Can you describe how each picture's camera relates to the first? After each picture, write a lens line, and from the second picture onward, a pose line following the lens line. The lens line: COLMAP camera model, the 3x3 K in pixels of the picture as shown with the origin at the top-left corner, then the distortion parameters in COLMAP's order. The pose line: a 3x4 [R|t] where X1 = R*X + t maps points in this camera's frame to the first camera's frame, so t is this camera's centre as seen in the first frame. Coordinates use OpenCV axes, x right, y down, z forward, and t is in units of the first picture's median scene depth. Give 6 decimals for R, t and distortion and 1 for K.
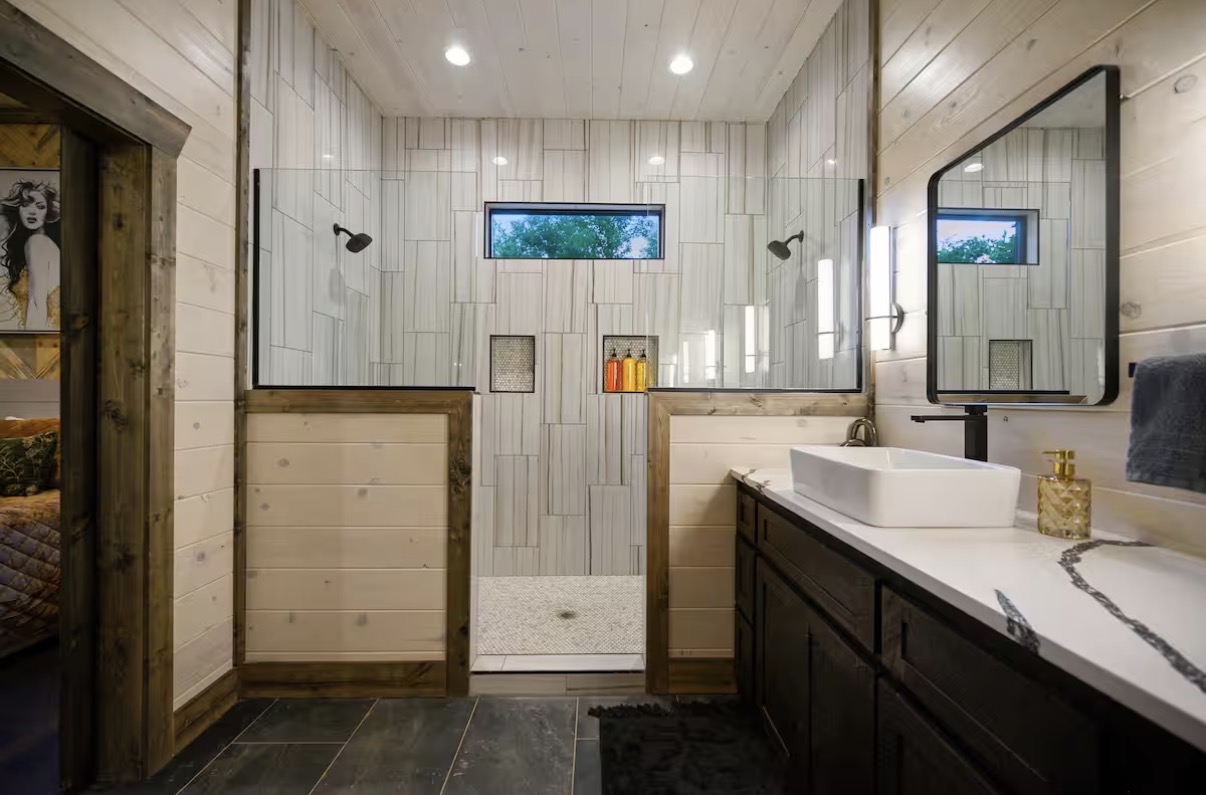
lens RADIAL K [[473.3, 0, 601.6], [0, 473.3, 398.9], [0, 0, 1]] dist [-0.001617, 0.000219]
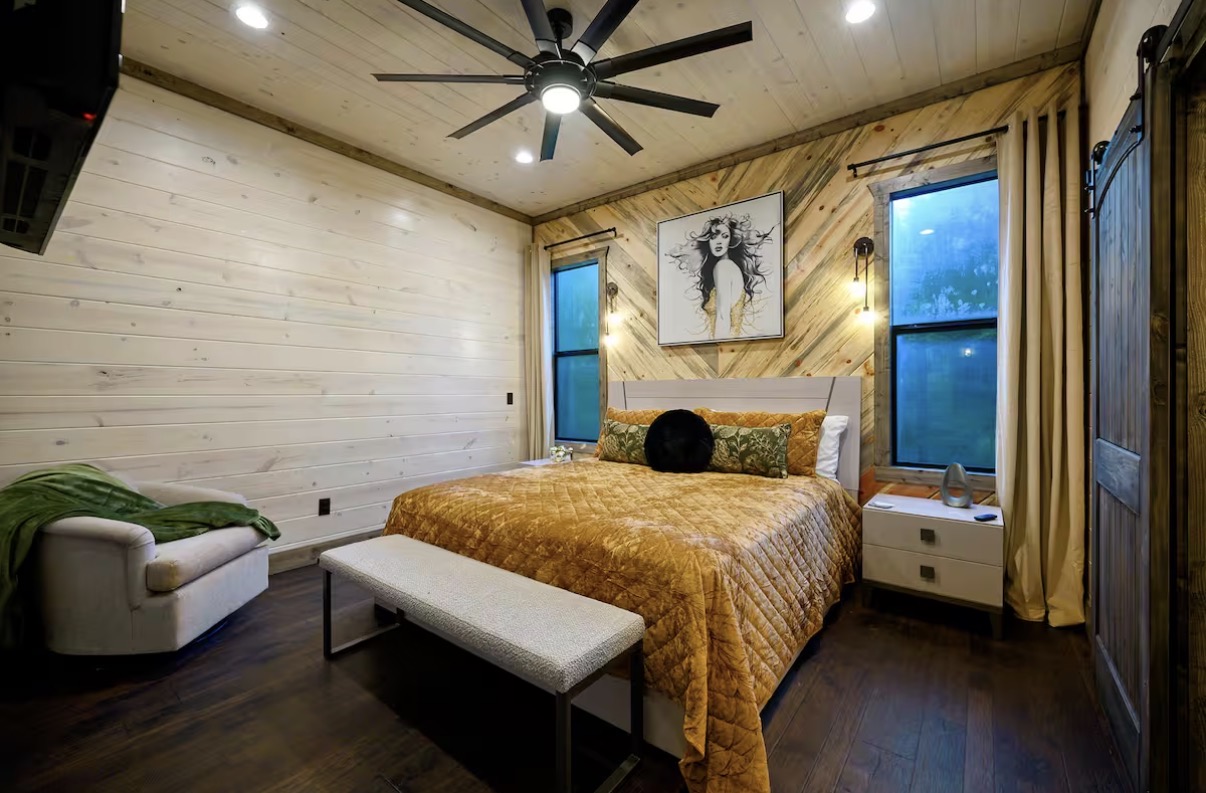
lens RADIAL K [[473.3, 0, 598.8], [0, 473.3, 396.4], [0, 0, 1]] dist [-0.001617, 0.000219]
pose [[0.773065, -0.008570, -0.634269, -0.659463], [0.013250, 0.999909, 0.002639, -0.004010], [0.634188, -0.010445, 0.773108, -0.145539]]
